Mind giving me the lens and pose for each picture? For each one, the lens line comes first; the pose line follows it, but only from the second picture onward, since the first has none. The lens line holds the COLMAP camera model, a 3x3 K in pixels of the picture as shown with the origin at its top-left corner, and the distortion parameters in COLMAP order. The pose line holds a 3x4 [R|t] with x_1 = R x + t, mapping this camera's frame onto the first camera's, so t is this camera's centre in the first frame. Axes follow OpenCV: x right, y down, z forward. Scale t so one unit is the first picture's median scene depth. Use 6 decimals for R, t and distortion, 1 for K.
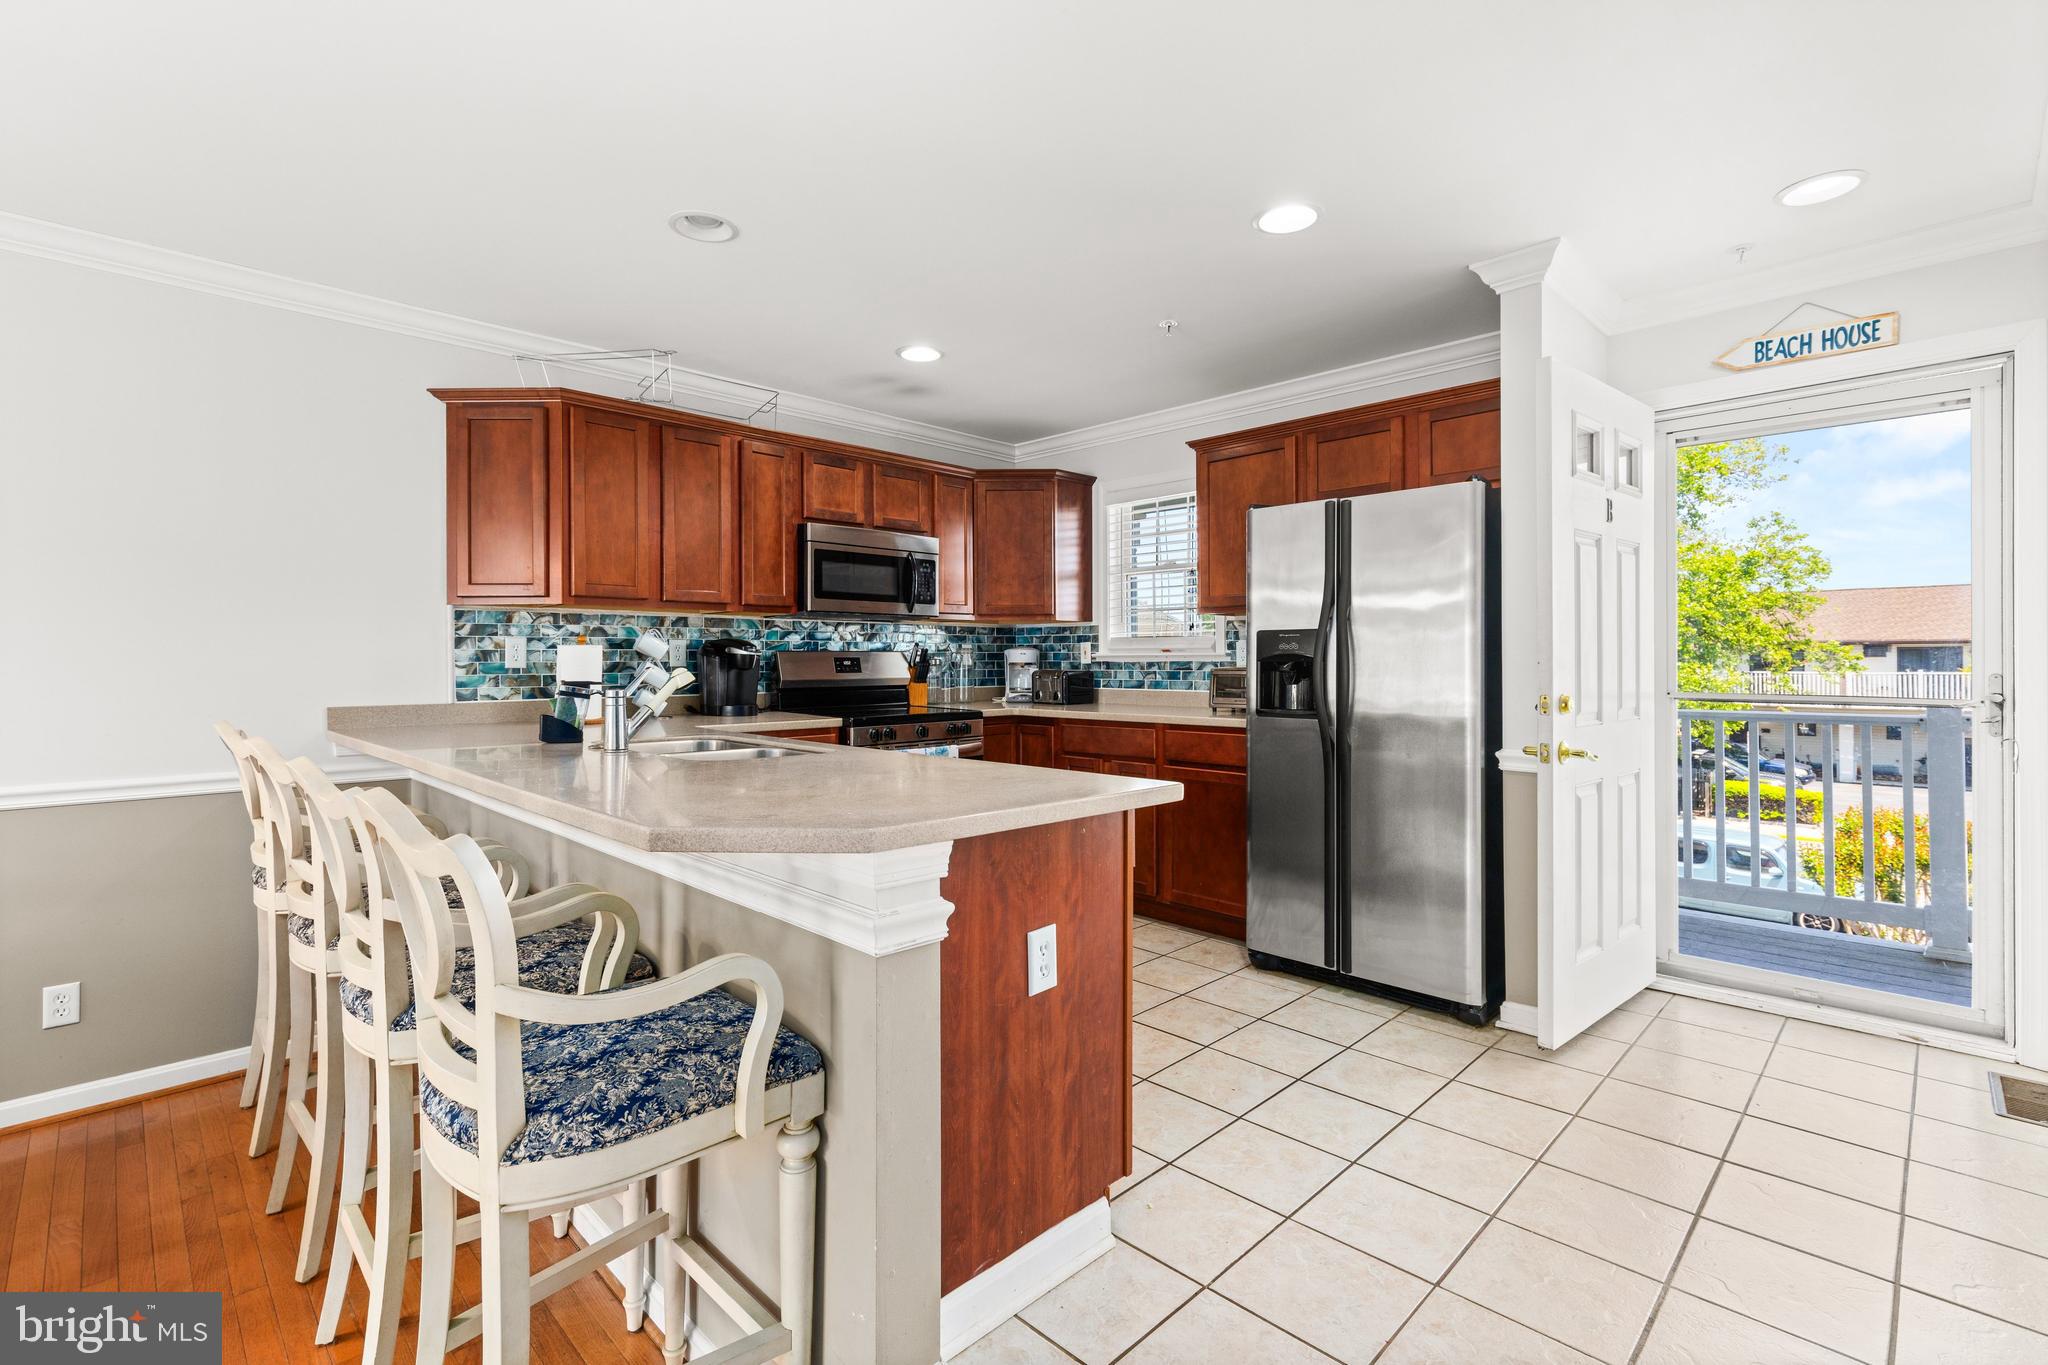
lens RADIAL K [[924.5, 0, 1026.7], [0, 924.5, 652.3], [0, 0, 1]] dist [0.001689, -0.000234]
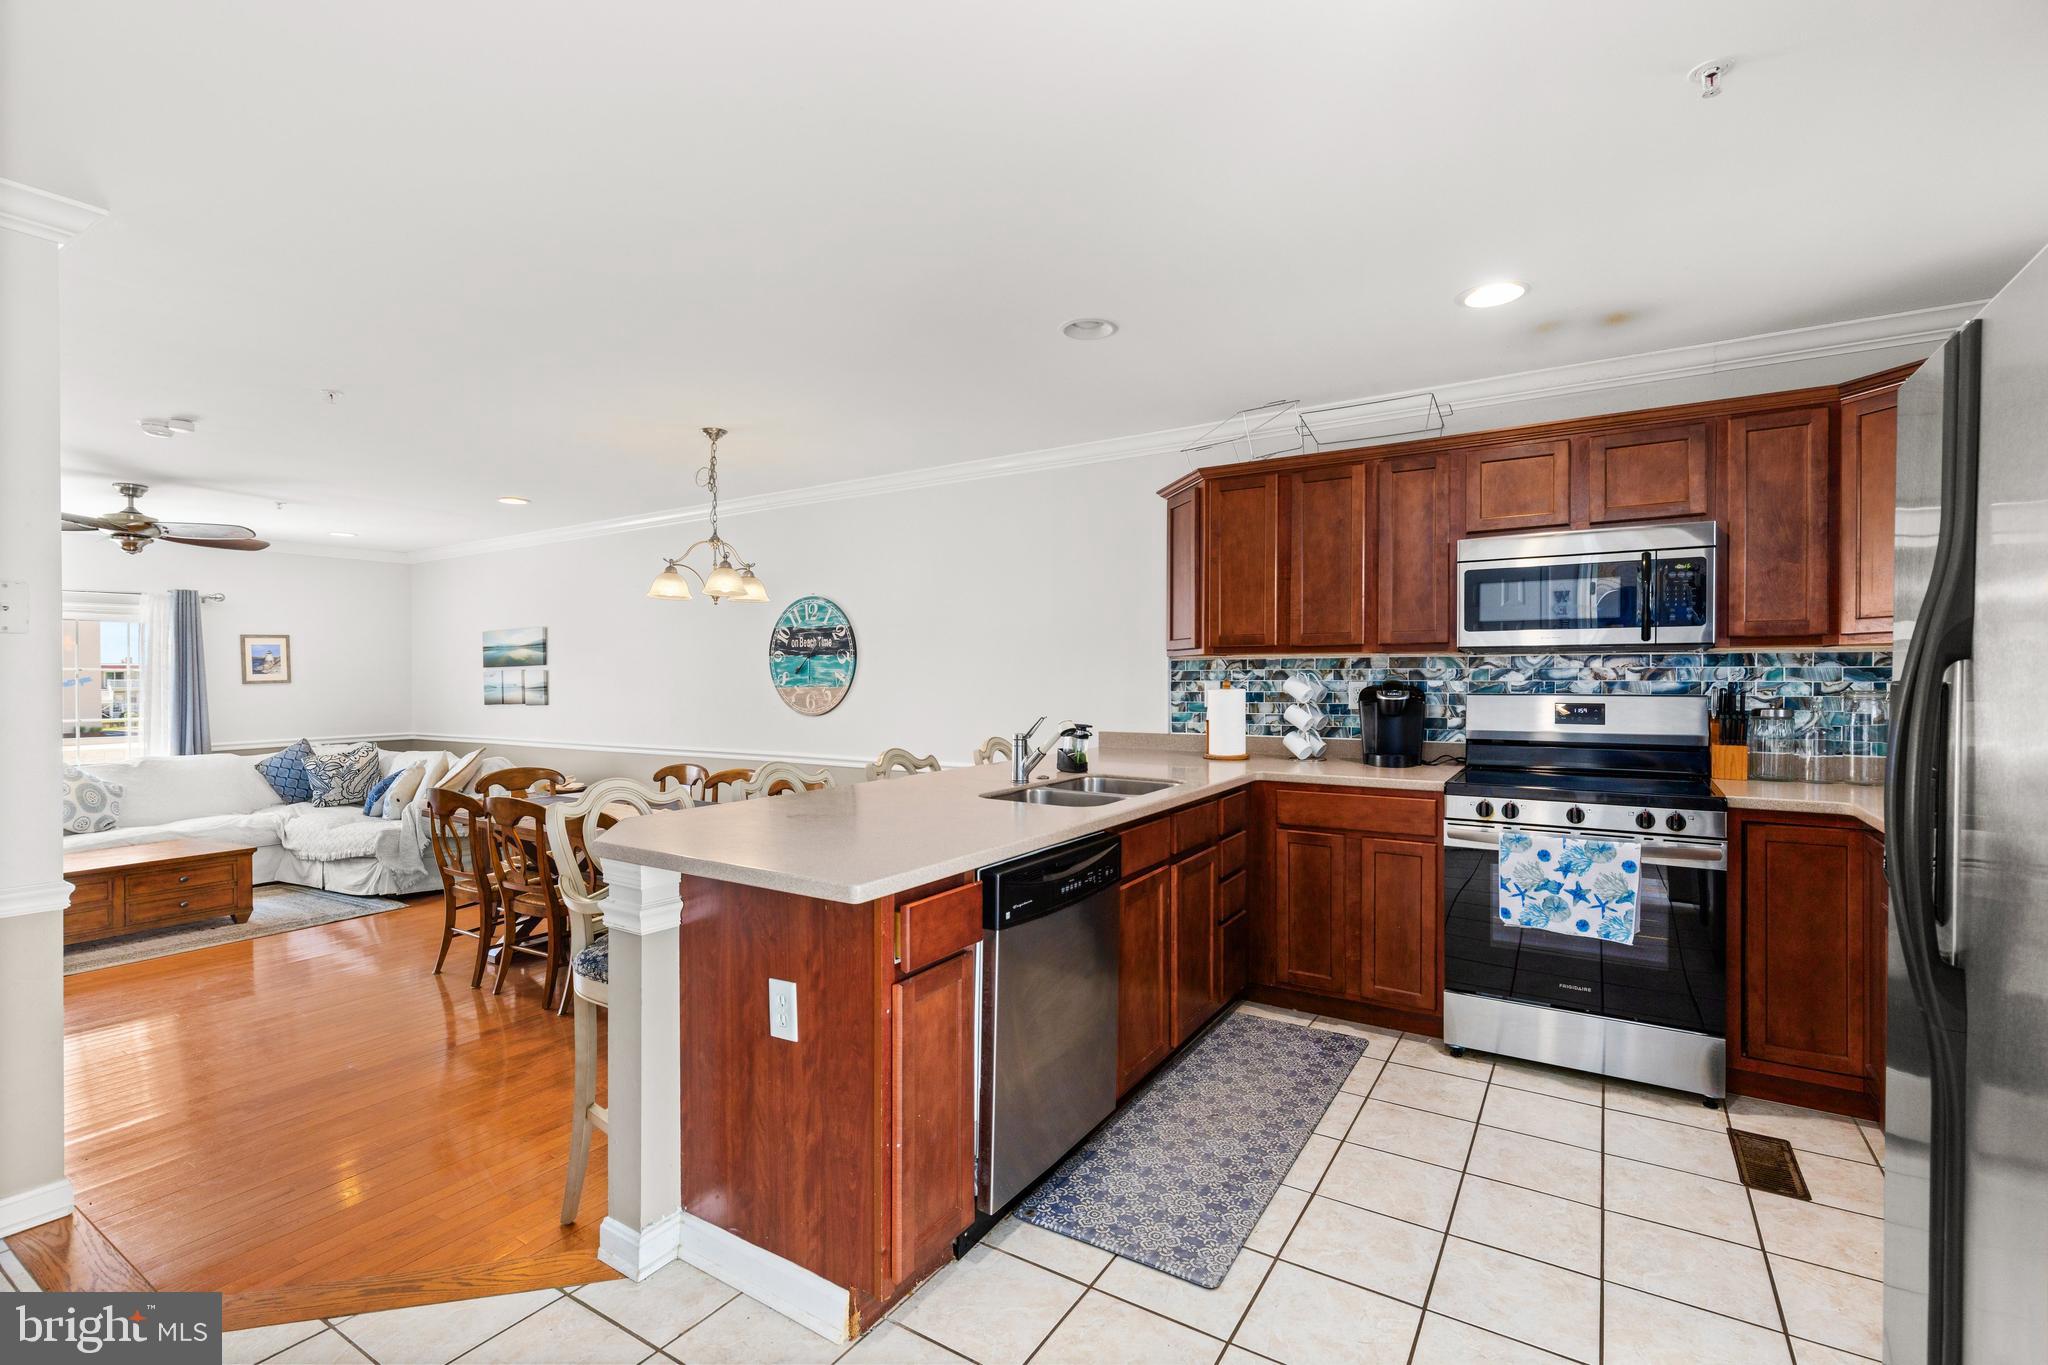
lens RADIAL K [[908.2, 0, 1019.6], [0, 908.2, 687.8], [0, 0, 1]] dist [0.002809, -0.000129]
pose [[0.217999, 0.012805, -0.975865, 0.531984], [0.009804, 0.999835, 0.015310, -0.028235], [0.975900, -0.012905, 0.217838, 0.498504]]
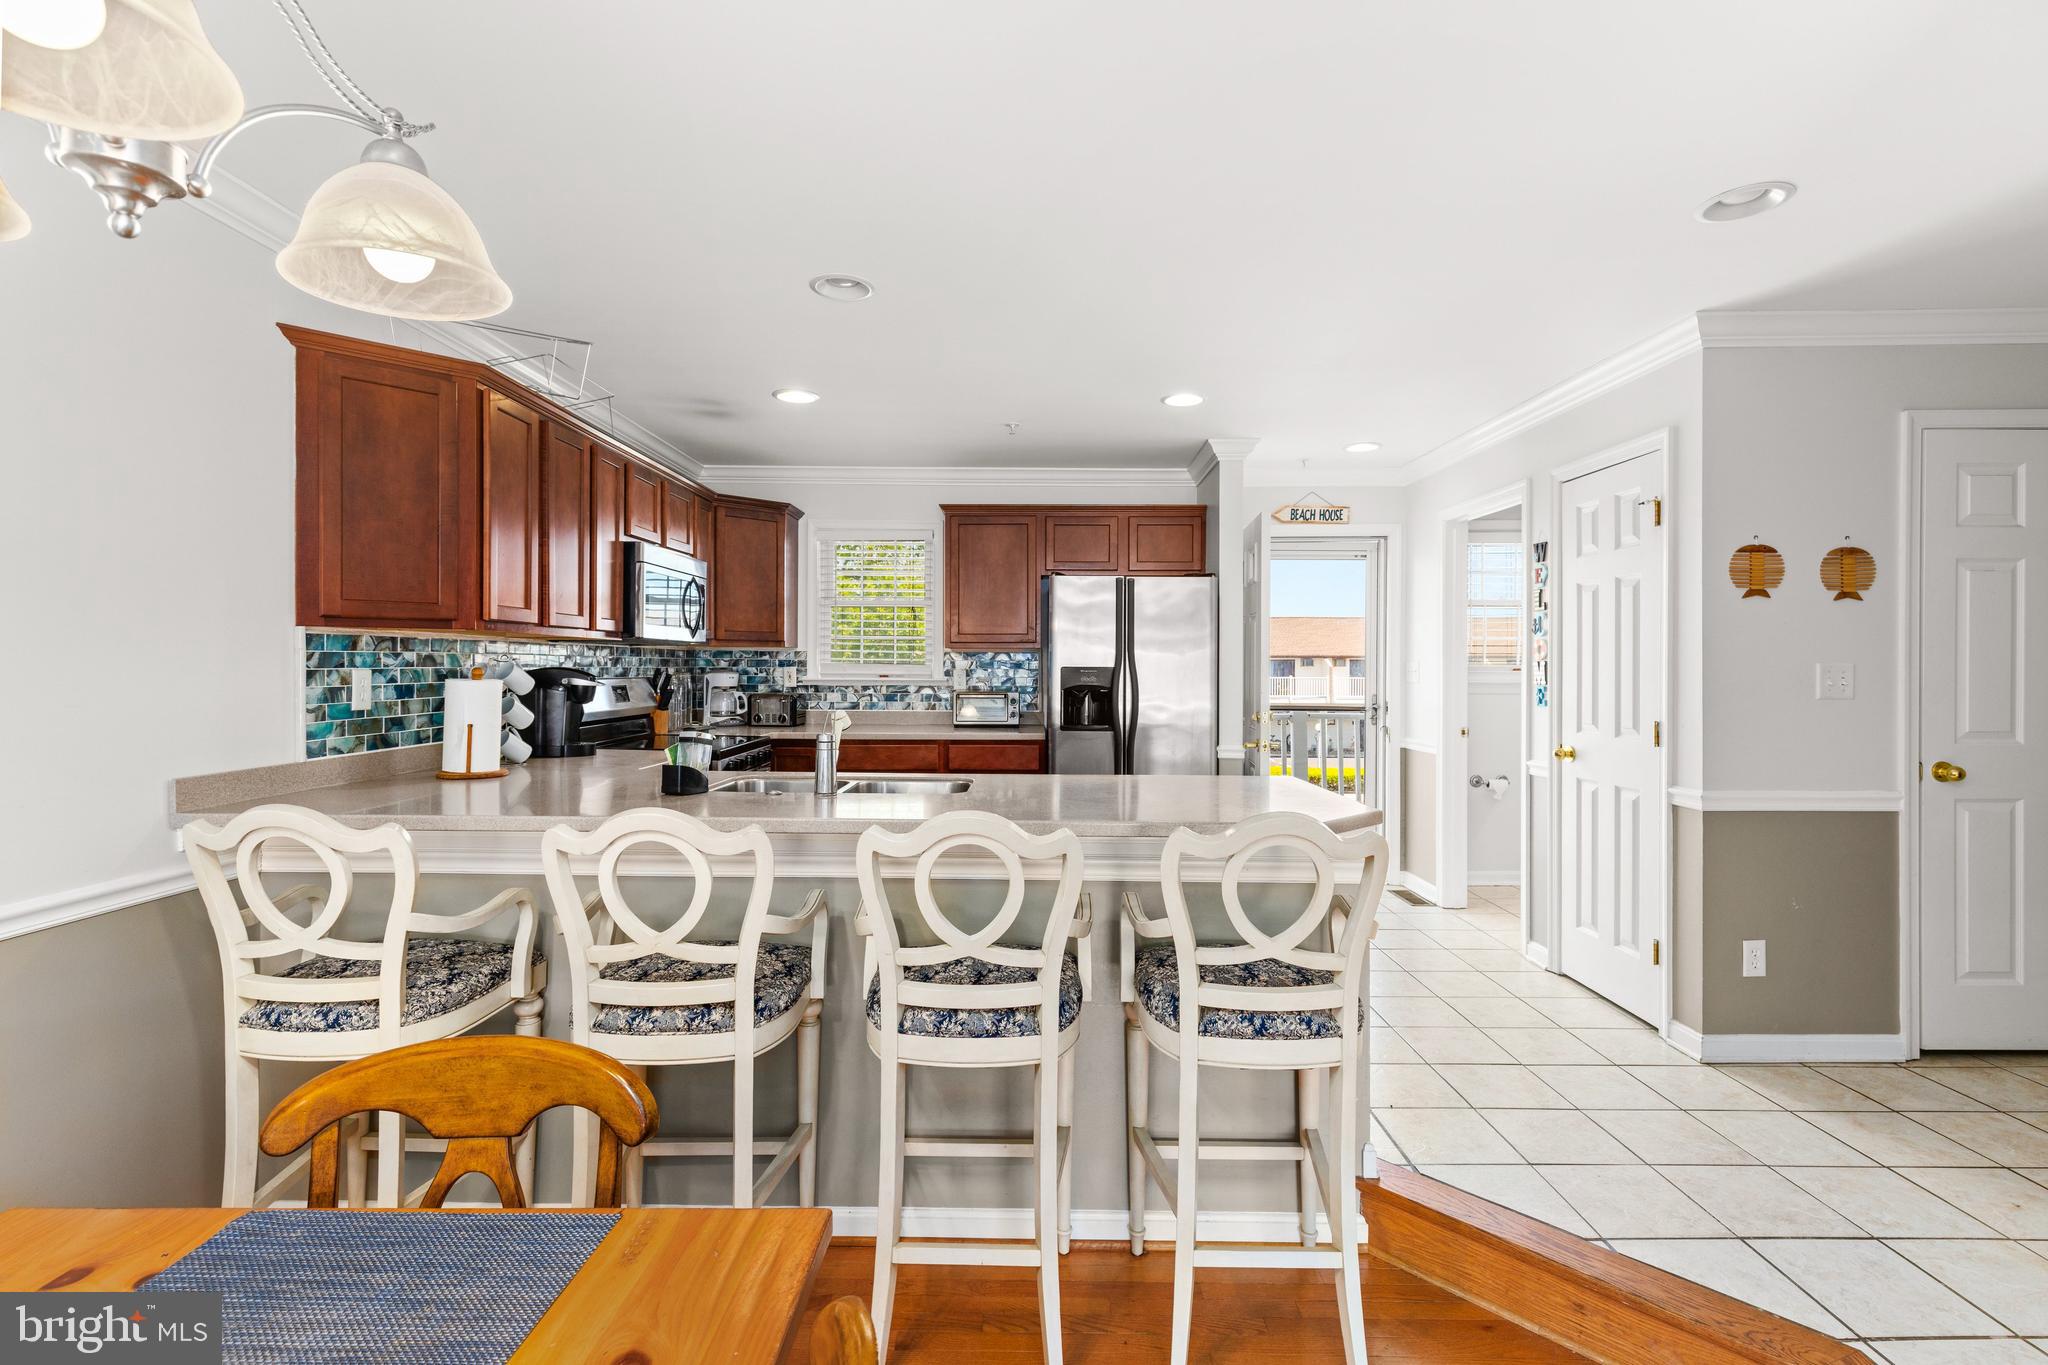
lens RADIAL K [[924.5, 0, 1026.7], [0, 924.5, 652.3], [0, 0, 1]] dist [0.001689, -0.000234]
pose [[0.709882, 0.015726, 0.704145, -0.694104], [-0.013084, 0.999873, -0.009140, -0.029970], [-0.704199, -0.002725, 0.709997, 0.079330]]
